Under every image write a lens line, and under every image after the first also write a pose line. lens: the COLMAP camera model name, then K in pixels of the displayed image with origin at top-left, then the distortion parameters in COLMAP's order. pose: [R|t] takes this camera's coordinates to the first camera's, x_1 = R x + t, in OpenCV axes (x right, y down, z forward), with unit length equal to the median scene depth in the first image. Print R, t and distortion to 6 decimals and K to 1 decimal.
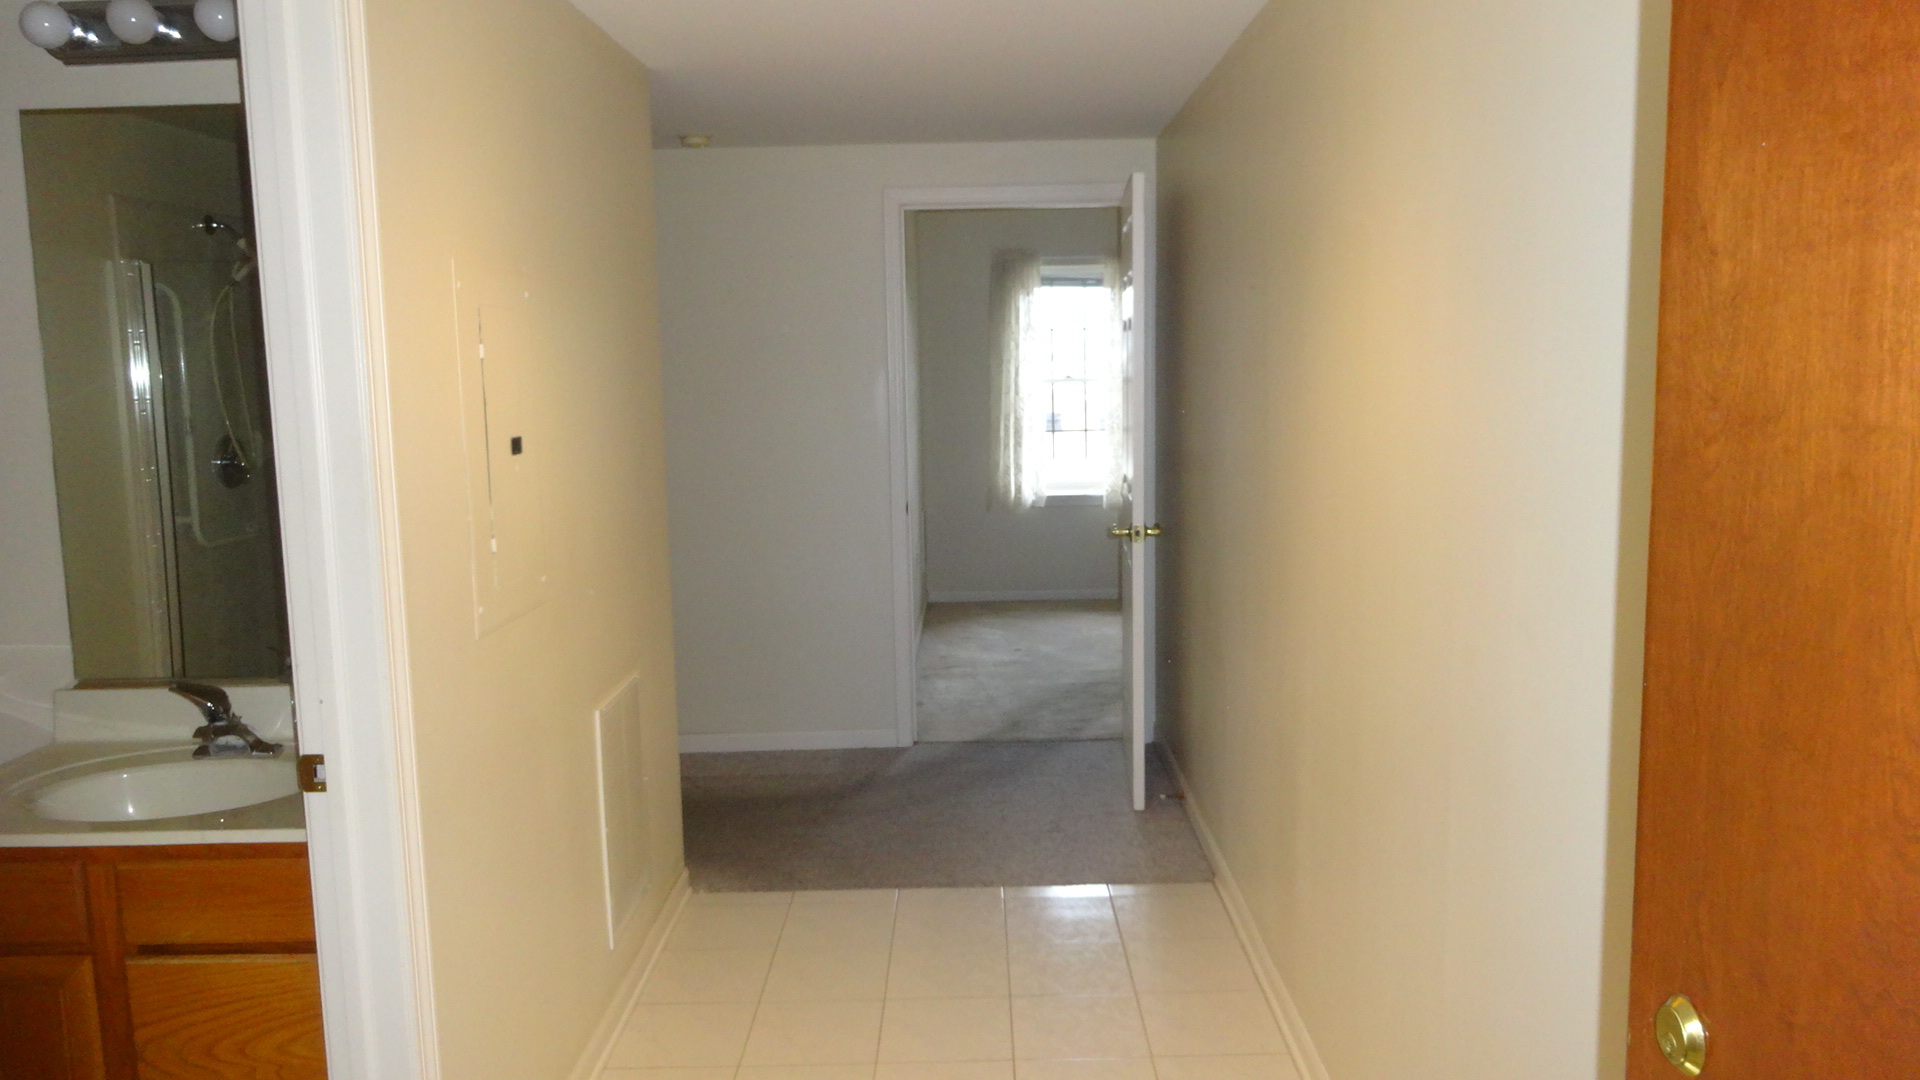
lens RADIAL K [[1415.0, 0, 958.0], [0, 1415.0, 532.8], [0, 0, 1]] dist [0.004497, -0.010778]
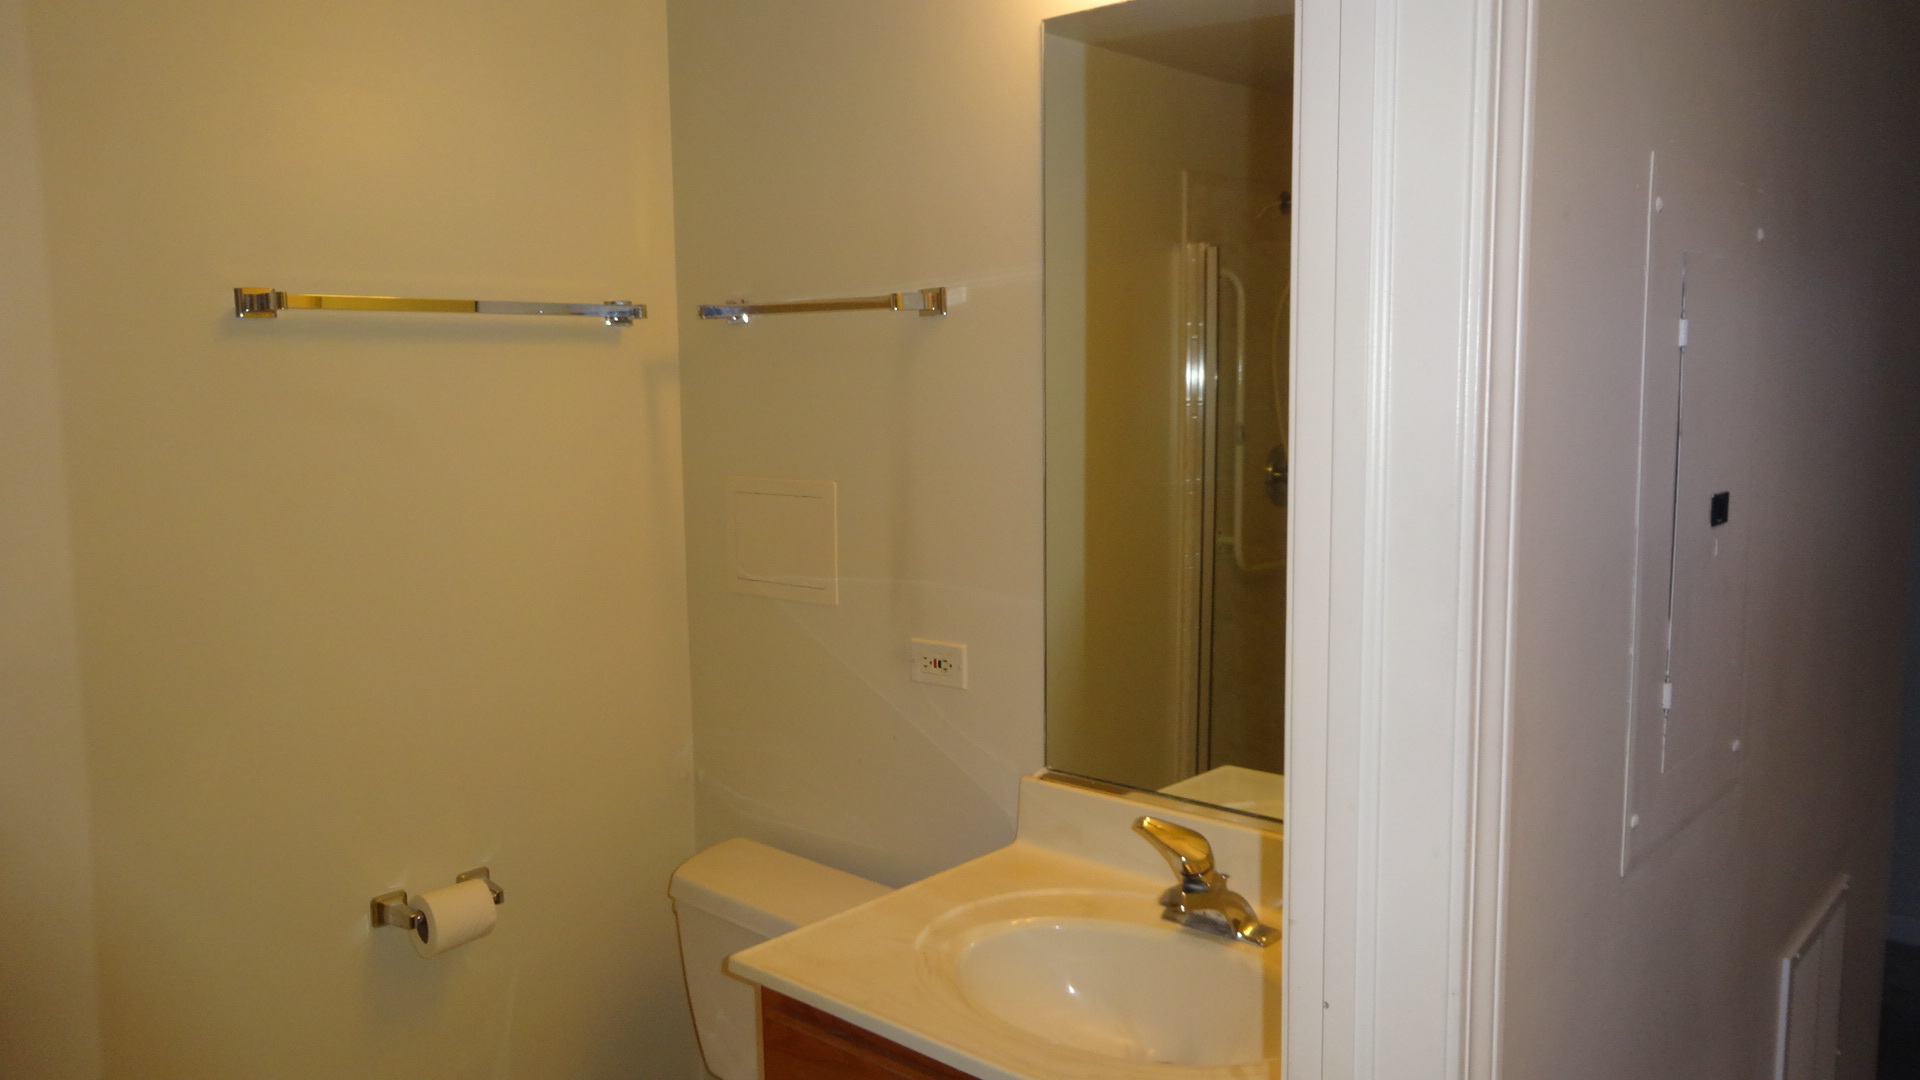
lens RADIAL K [[1415.0, 0, 958.0], [0, 1415.0, 532.8], [0, 0, 1]] dist [0.004497, -0.010778]
pose [[0.754543, 0.085276, -0.650687, -0.164433], [-0.088007, 0.995714, 0.028440, -0.039008], [0.650323, 0.035806, 0.758813, 0.366694]]
